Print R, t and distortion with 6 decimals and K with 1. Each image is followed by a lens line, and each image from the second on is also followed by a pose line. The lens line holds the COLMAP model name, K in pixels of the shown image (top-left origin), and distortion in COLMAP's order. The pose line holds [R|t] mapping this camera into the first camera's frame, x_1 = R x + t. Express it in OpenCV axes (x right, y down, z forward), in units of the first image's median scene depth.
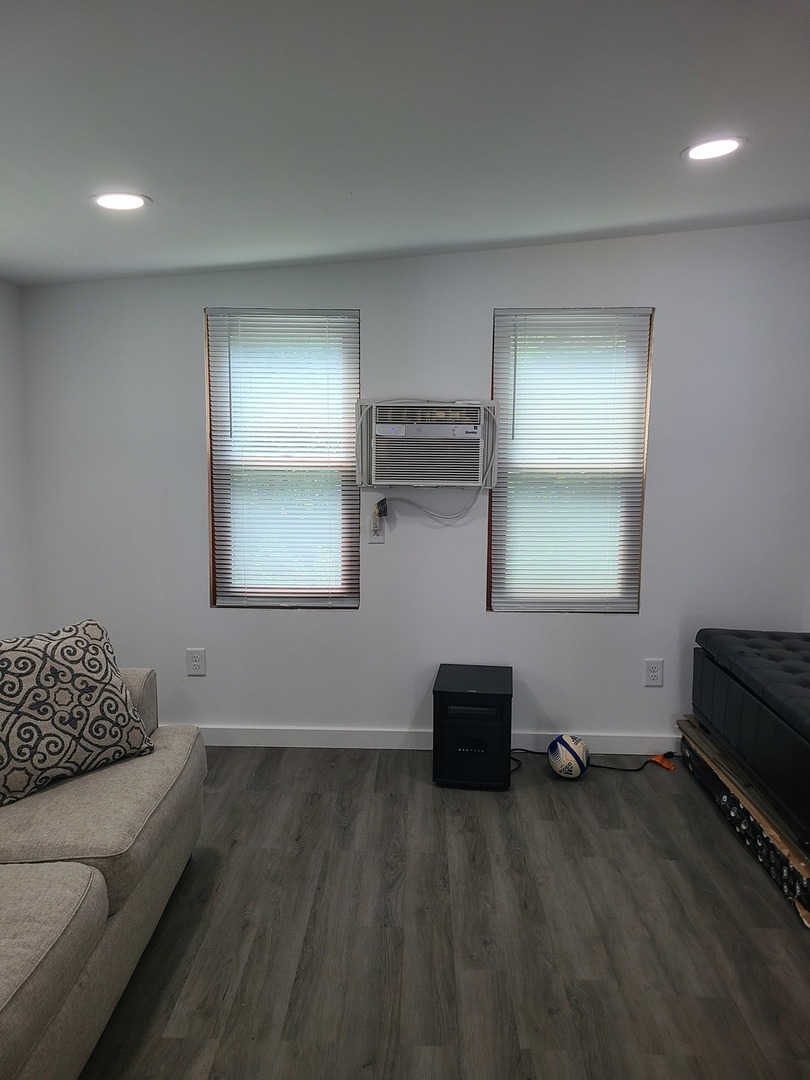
lens RADIAL K [[830.0, 0, 402.3], [0, 830.0, 533.3], [0, 0, 1]] dist [0.067495, -0.036452]
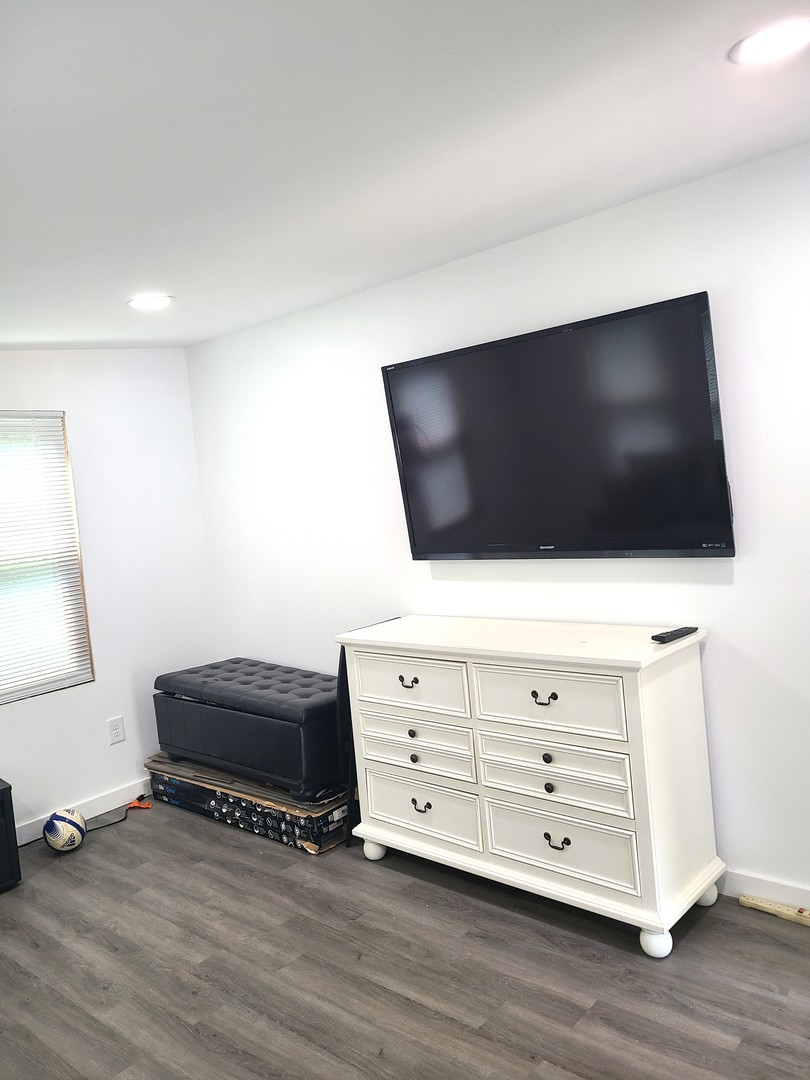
lens RADIAL K [[830.0, 0, 410.6], [0, 830.0, 541.0], [0, 0, 1]] dist [0.067495, -0.036452]
pose [[0.641696, -0.124253, 0.756828, -0.341727], [0.197199, 0.980344, -0.006251, 0.004429], [-0.741174, 0.153257, 0.653585, -0.080541]]
